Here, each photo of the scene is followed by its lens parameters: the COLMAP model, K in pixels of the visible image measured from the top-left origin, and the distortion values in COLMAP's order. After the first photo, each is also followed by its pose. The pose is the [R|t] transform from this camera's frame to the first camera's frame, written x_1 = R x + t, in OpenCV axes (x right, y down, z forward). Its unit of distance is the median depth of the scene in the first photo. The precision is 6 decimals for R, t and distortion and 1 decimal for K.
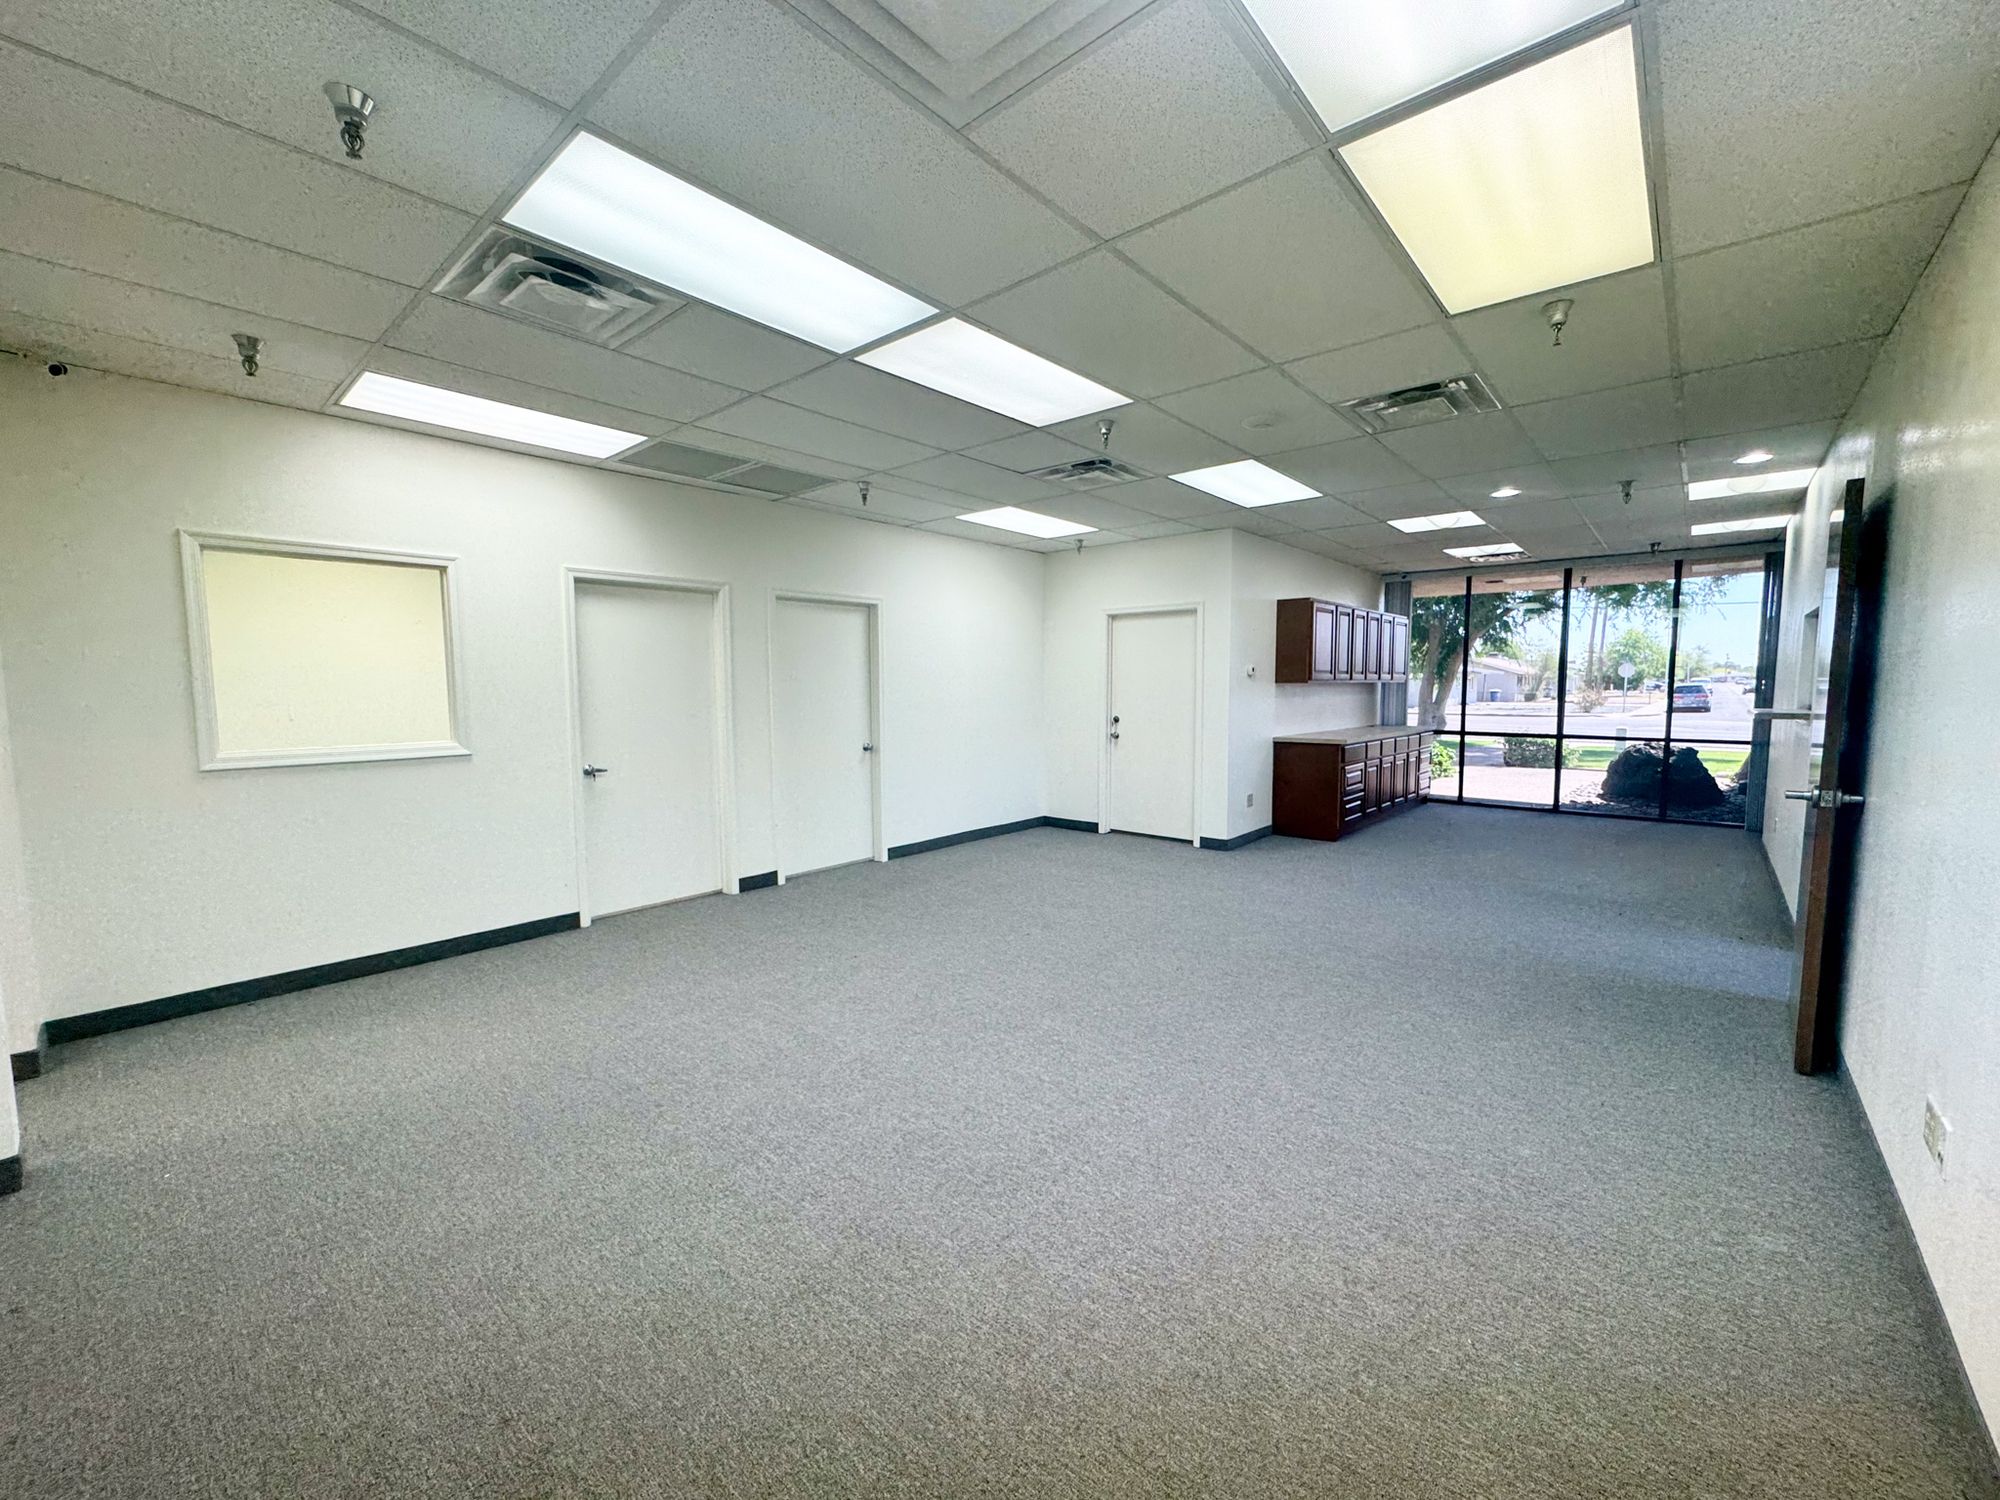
lens RADIAL K [[795.8, 0, 997.5], [0, 795.8, 743.1], [0, 0, 1]] dist [0.000060, 0.000957]
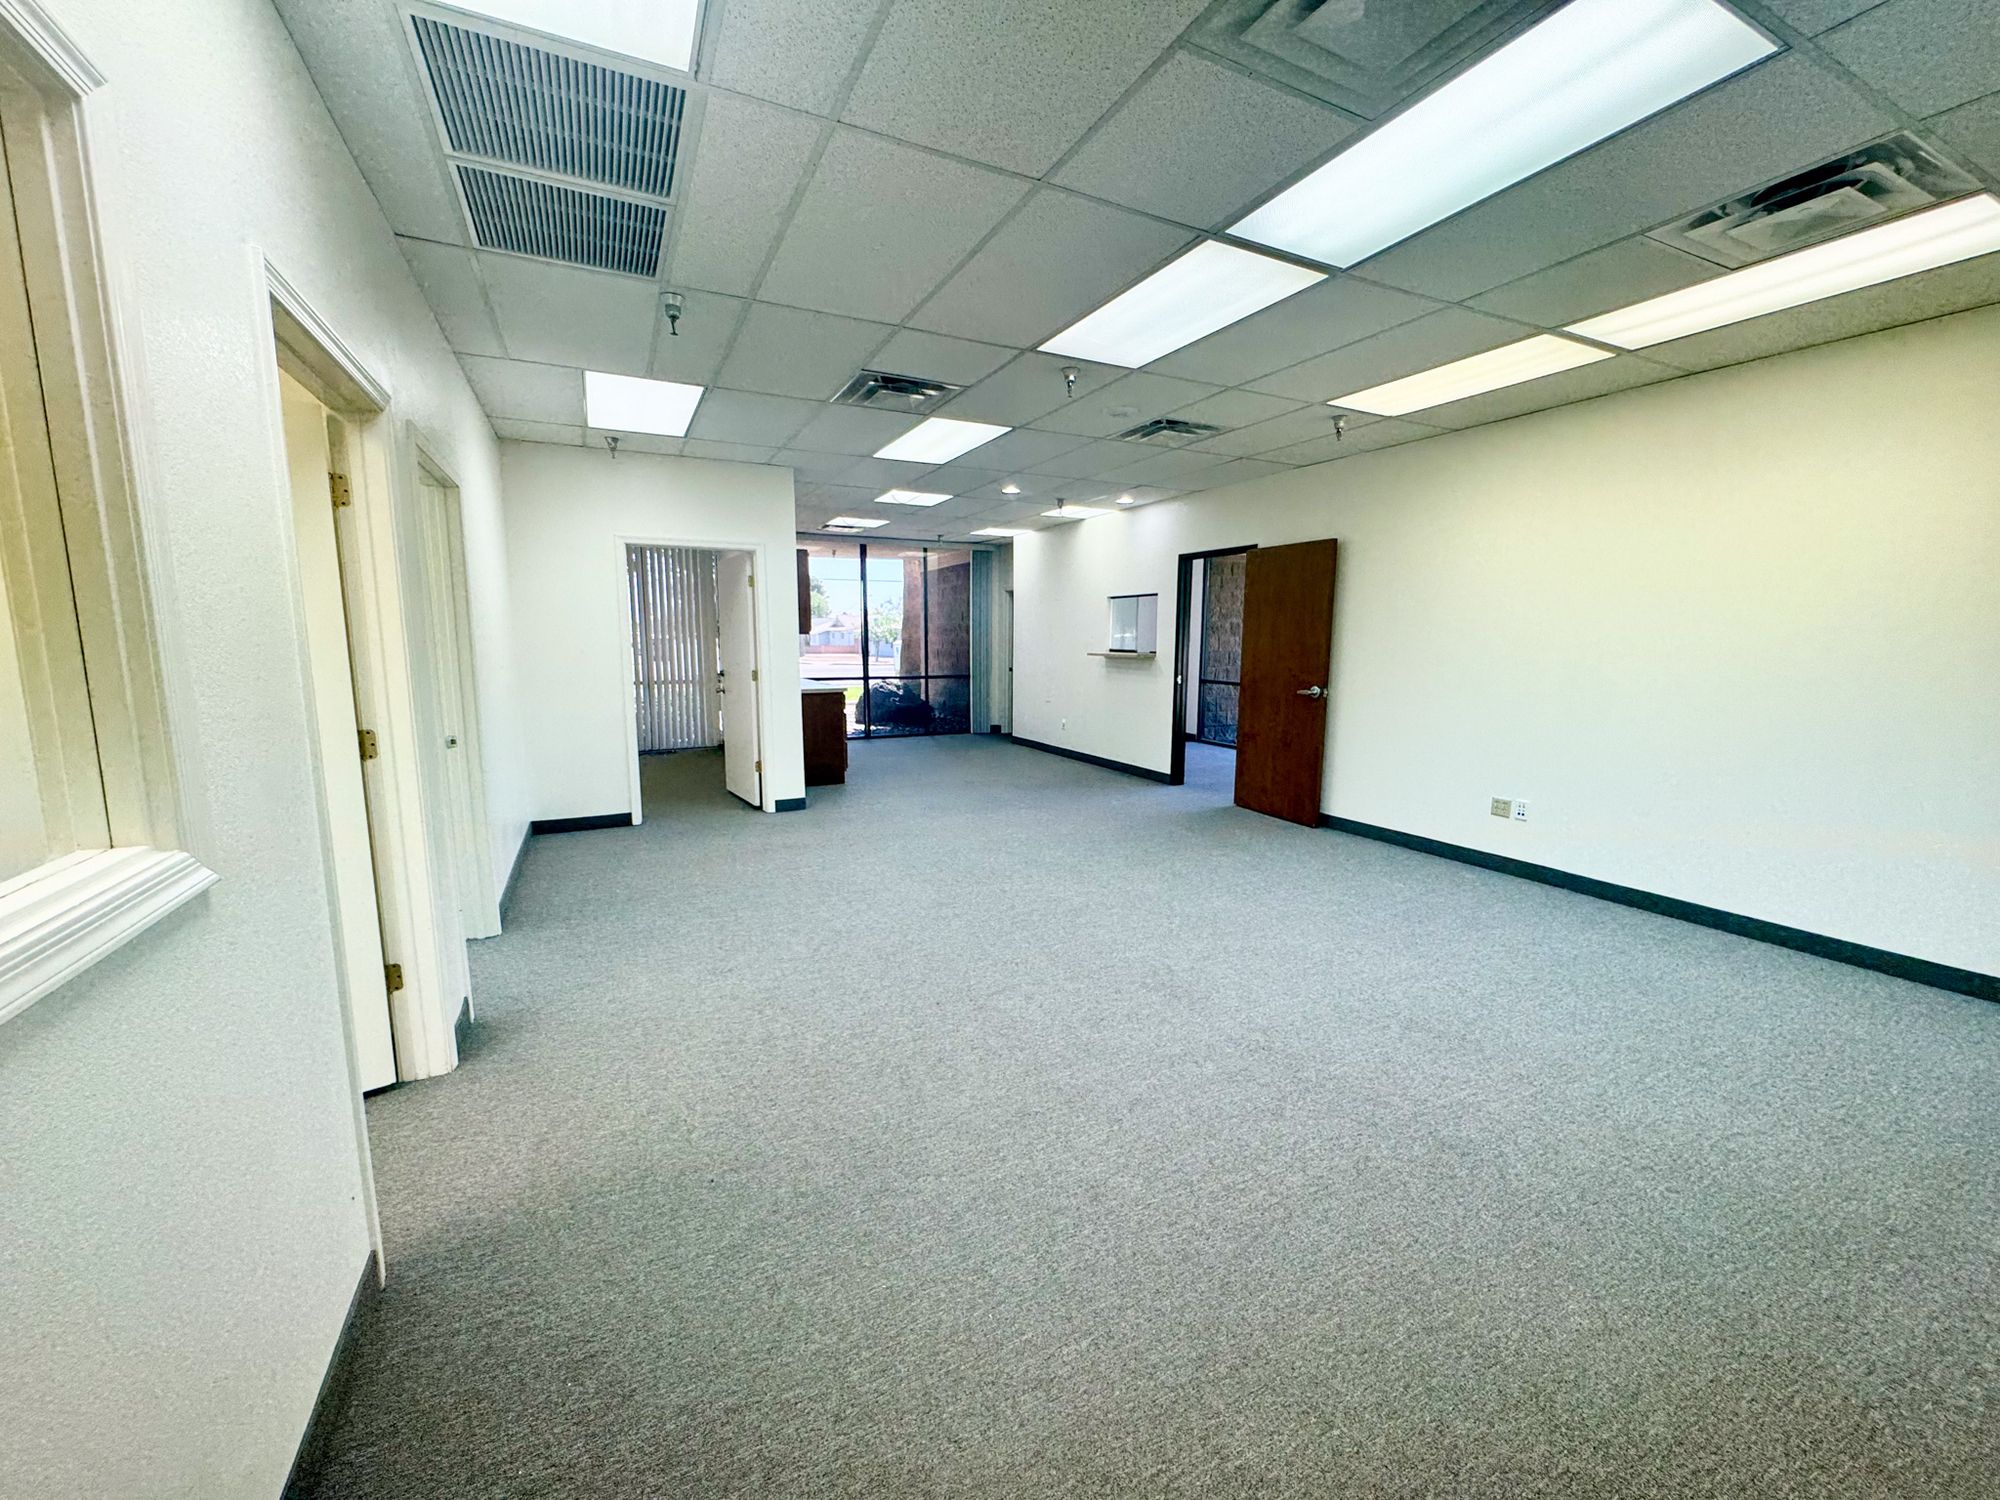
lens RADIAL K [[795.8, 0, 997.5], [0, 795.8, 743.1], [0, 0, 1]] dist [0.000060, 0.000957]
pose [[0.387288, -0.119033, 0.914242, -0.594990], [0.065237, 0.992683, 0.101610, -0.031580], [-0.919648, 0.020290, 0.392220, 0.485713]]
